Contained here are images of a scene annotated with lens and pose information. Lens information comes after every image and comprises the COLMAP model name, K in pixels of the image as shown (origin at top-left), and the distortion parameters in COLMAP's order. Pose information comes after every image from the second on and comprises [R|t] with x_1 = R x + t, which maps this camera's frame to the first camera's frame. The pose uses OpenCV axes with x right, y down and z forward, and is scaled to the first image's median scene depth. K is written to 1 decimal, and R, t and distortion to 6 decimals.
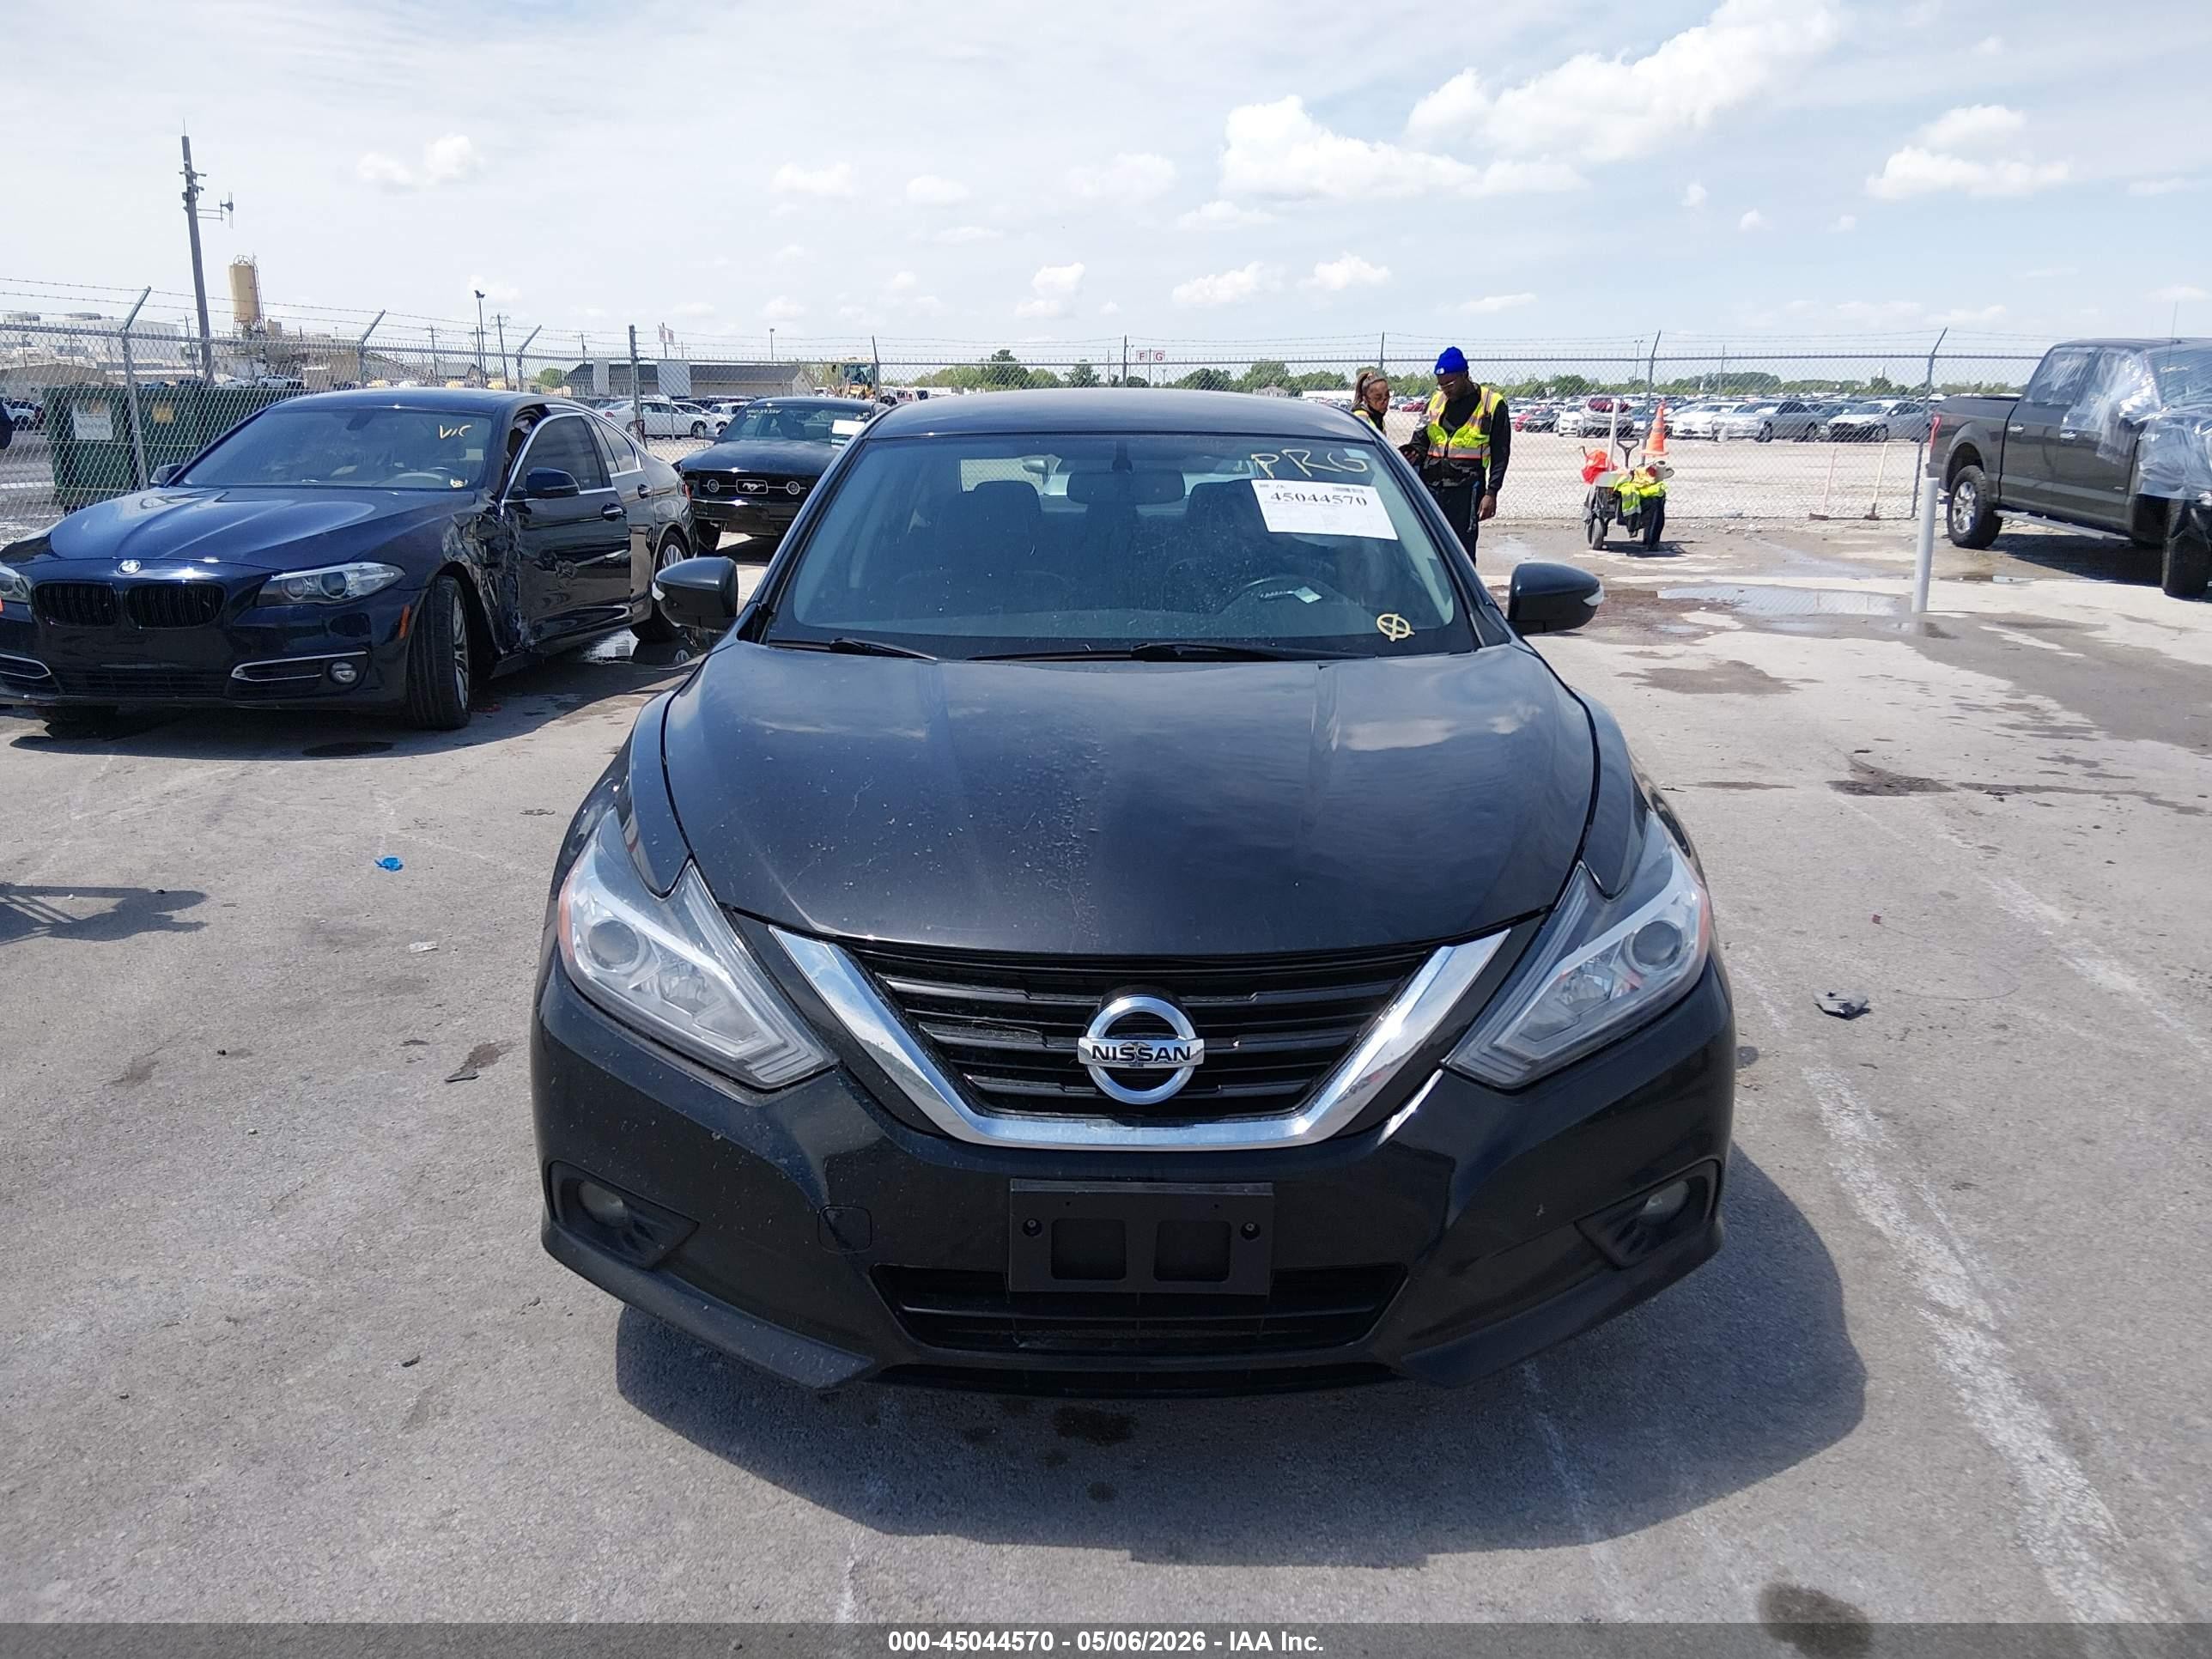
lens RADIAL K [[1654.4, 0, 1113.5], [0, 1654.4, 835.0], [0, 0, 1]] dist [0.108307, -0.169360]
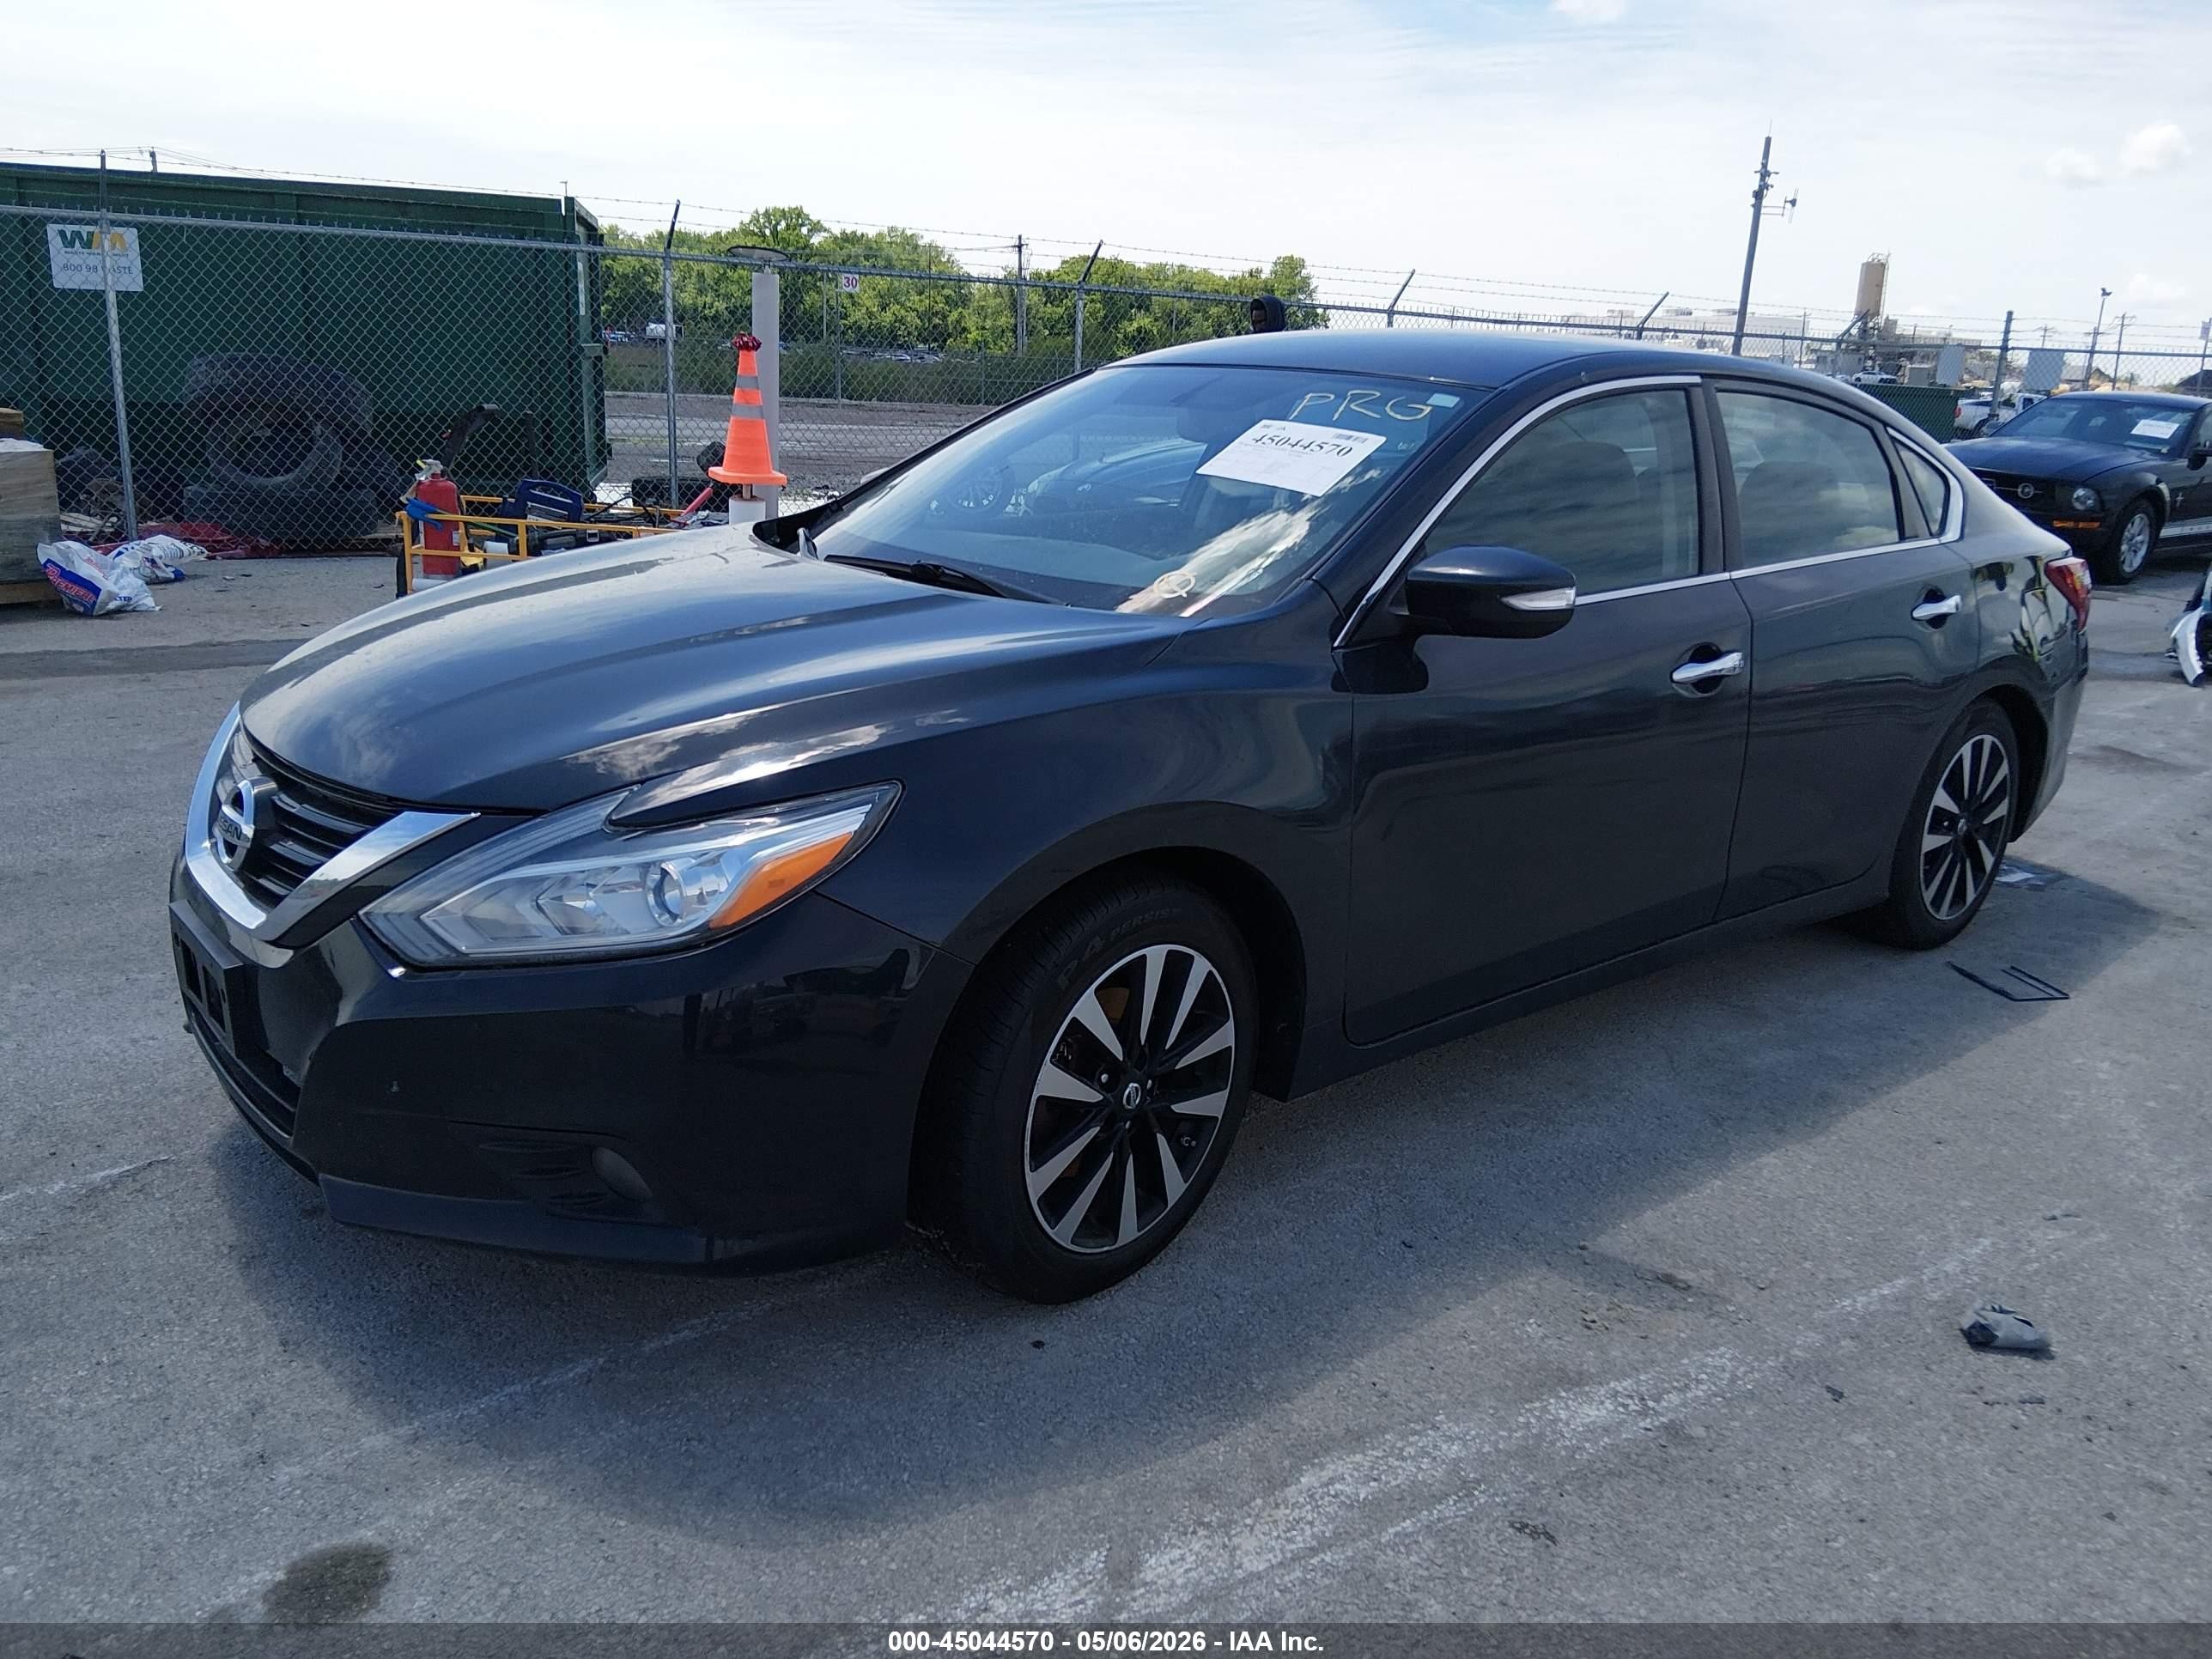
lens RADIAL K [[1654.4, 0, 1113.5], [0, 1654.4, 835.0], [0, 0, 1]] dist [0.108307, -0.169360]
pose [[0.640248, 0.232921, -0.732004, 0.220409], [-0.232529, 0.966980, 0.104307, -0.022379], [0.732129, 0.103430, 0.673268, 0.112077]]
